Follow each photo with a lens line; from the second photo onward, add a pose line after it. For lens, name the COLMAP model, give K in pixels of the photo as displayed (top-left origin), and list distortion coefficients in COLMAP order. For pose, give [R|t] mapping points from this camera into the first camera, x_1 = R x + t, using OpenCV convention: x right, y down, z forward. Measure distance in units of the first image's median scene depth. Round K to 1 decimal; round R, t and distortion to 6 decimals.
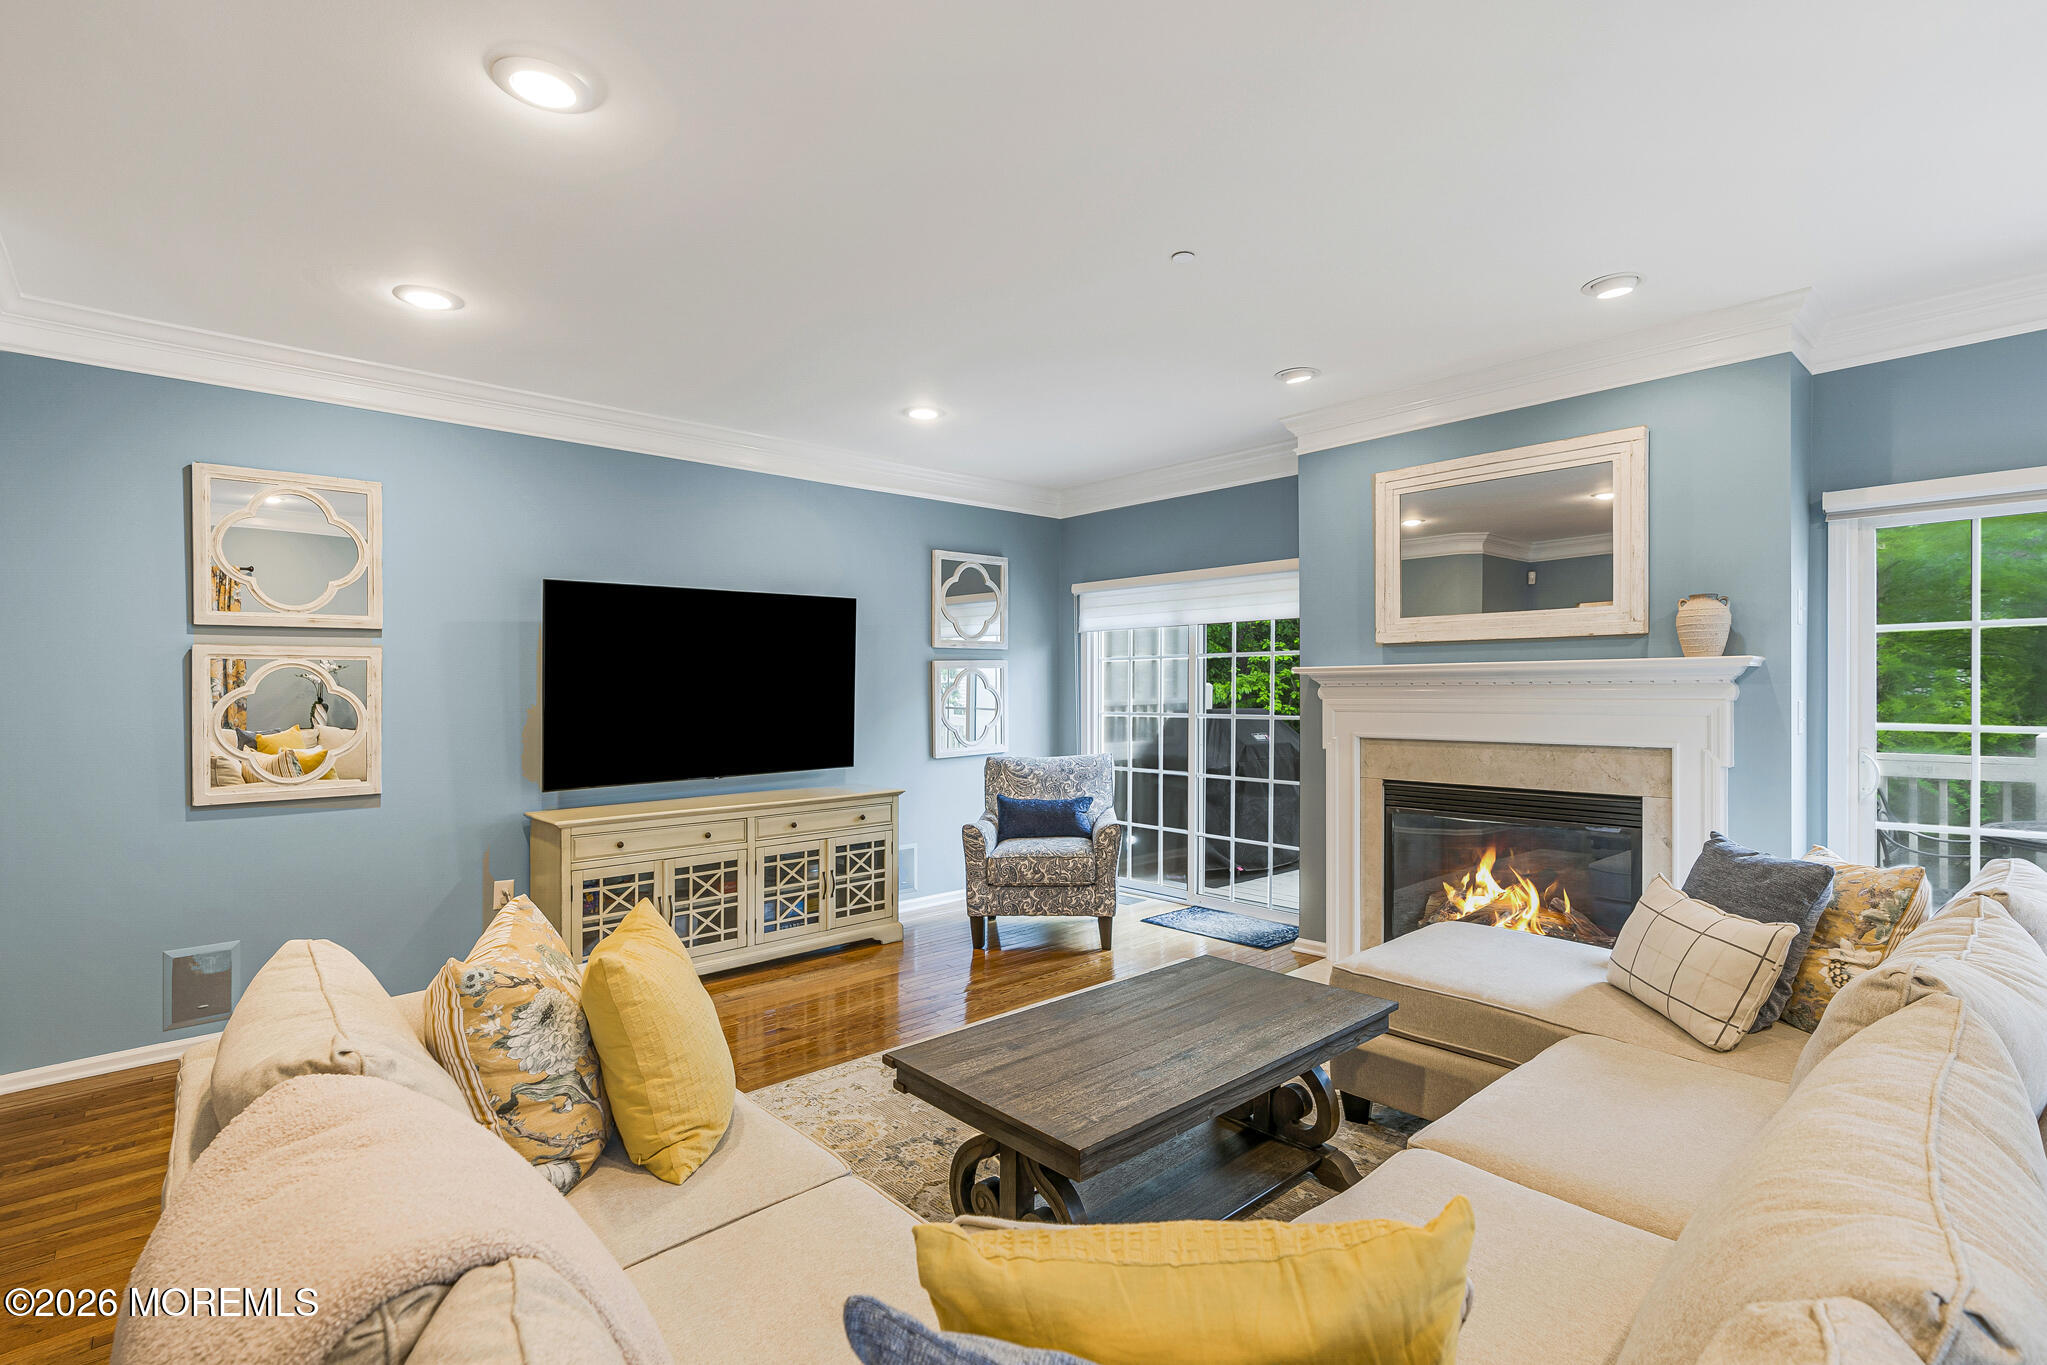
lens RADIAL K [[953.1, 0, 1031.9], [0, 953.1, 701.5], [0, 0, 1]] dist [-0.009787, 0.002921]
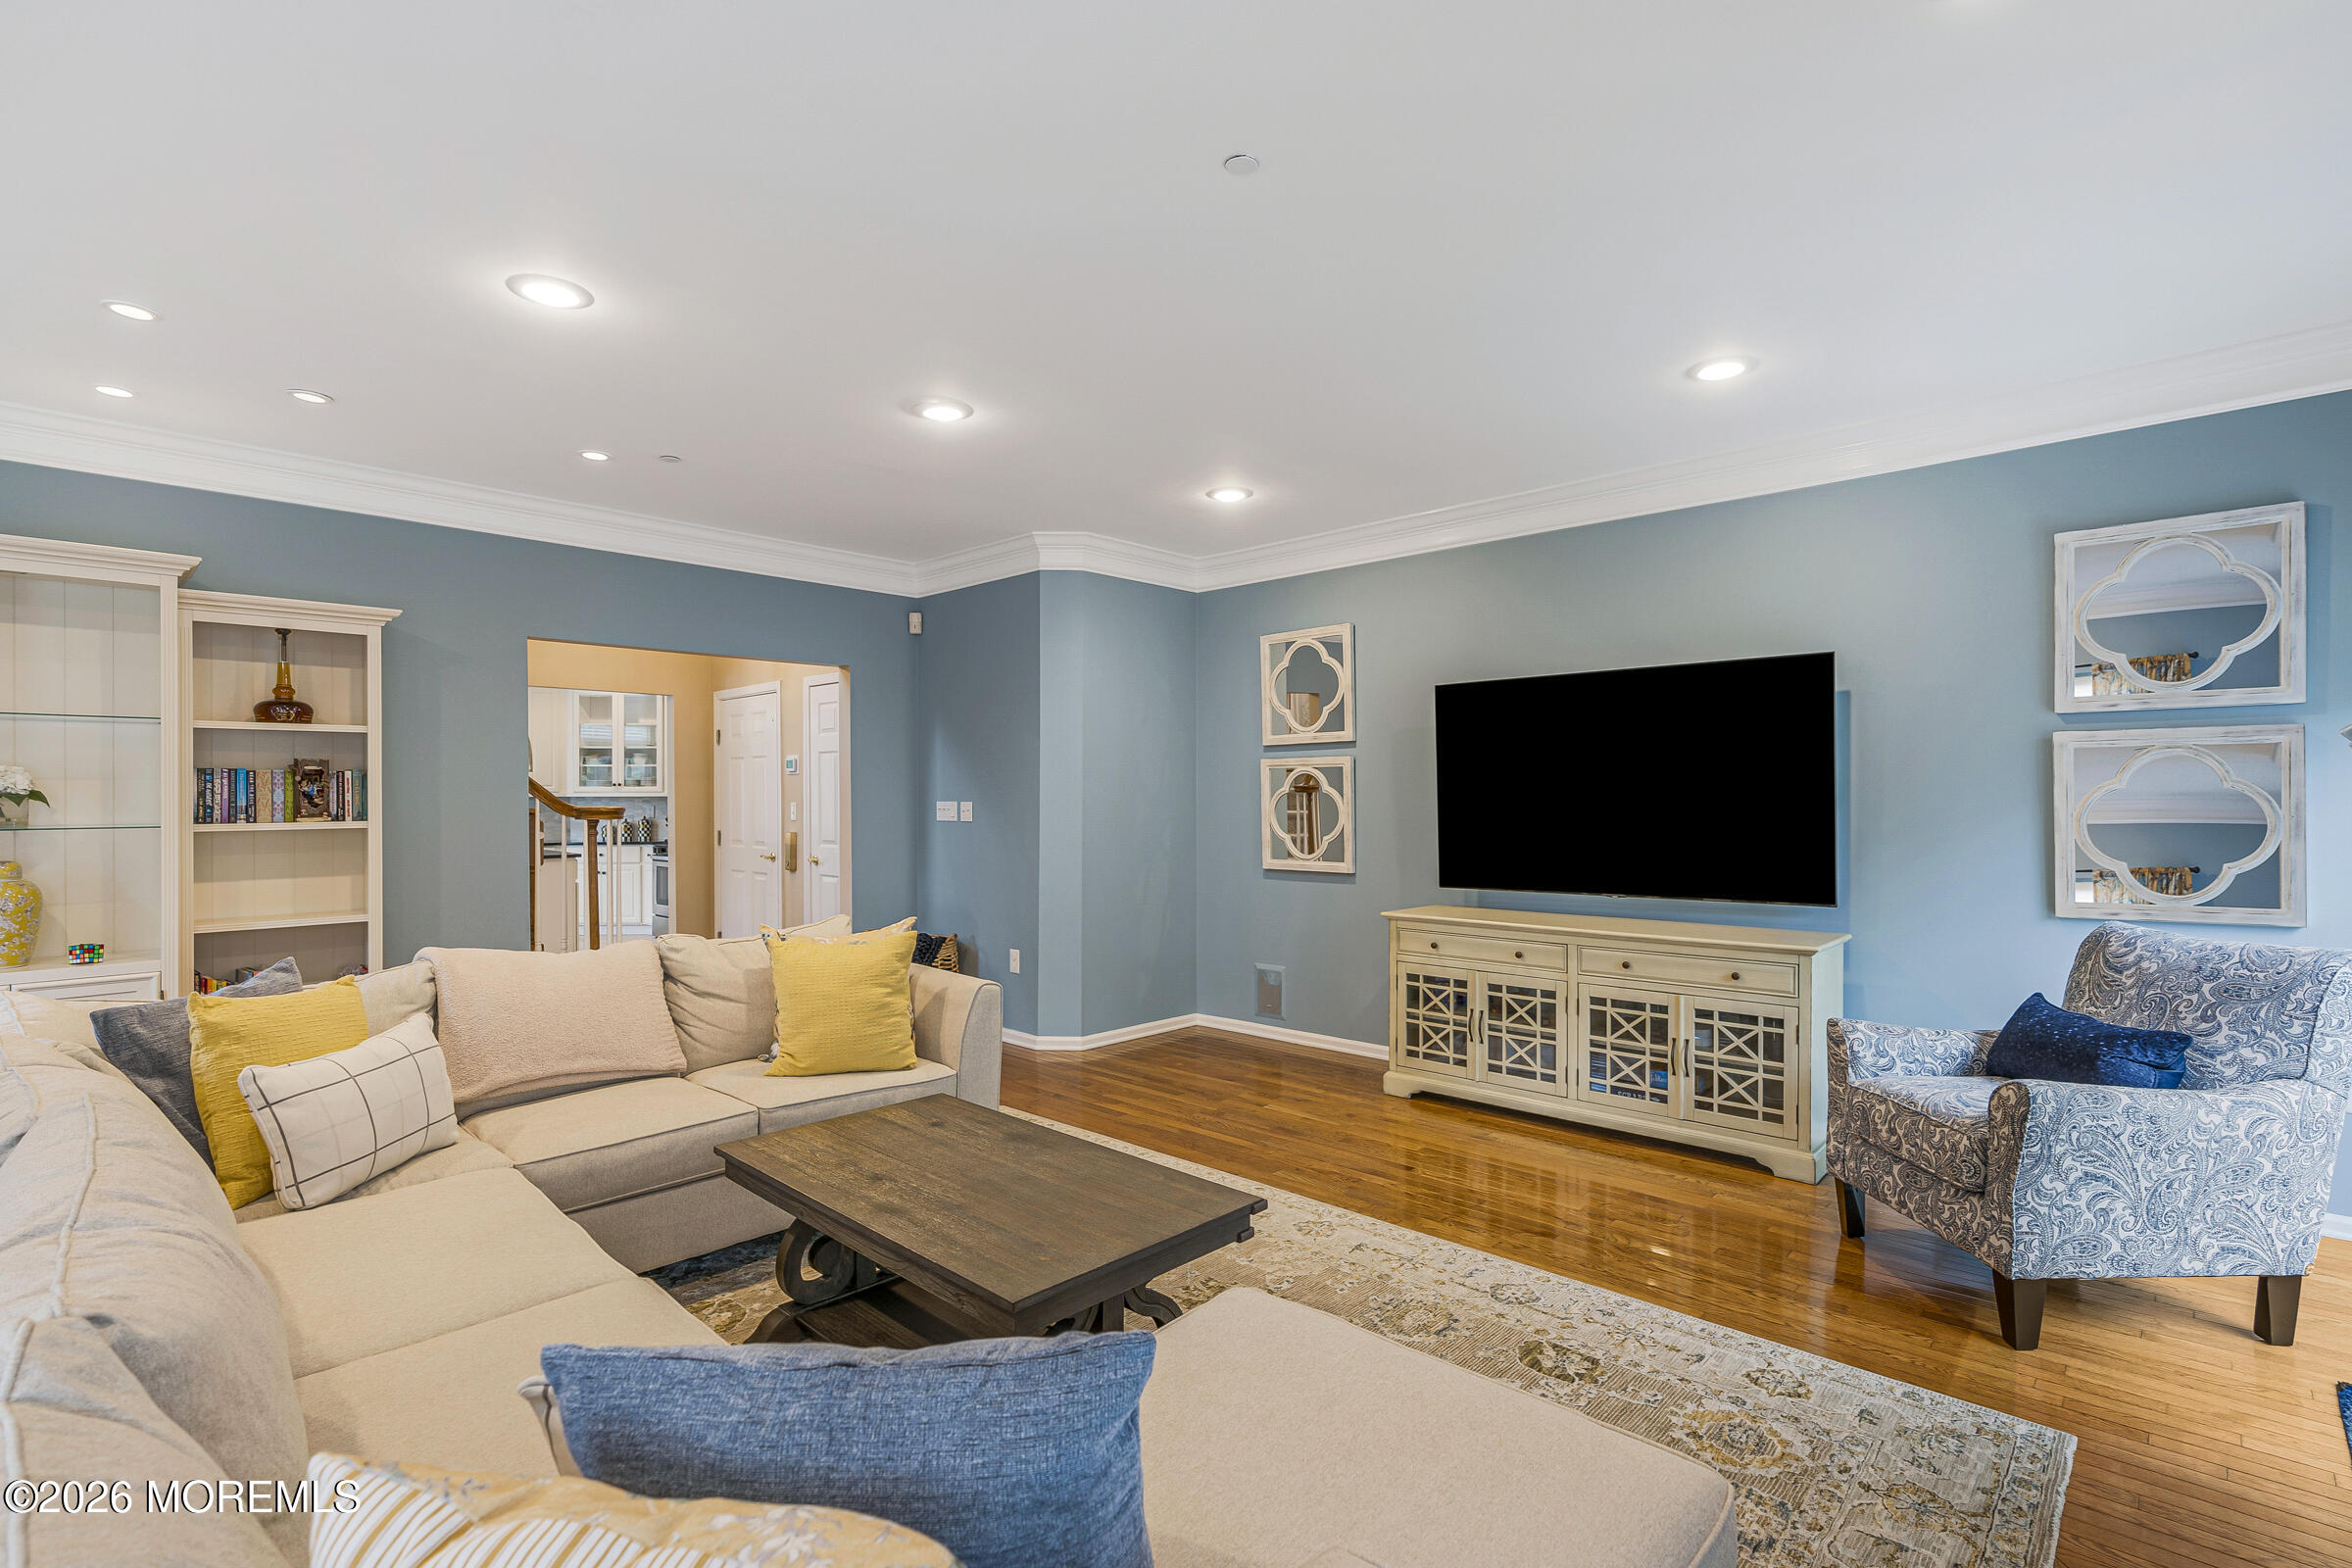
lens RADIAL K [[1095.2, 0, 1216.8], [0, 1095.2, 793.5], [0, 0, 1]] dist [-0.009787, 0.002921]
pose [[0.089346, 0.007114, -0.995975, 0.639276], [-0.011756, 0.999912, 0.006087, -0.012194], [0.995931, 0.011165, 0.089422, 0.617067]]
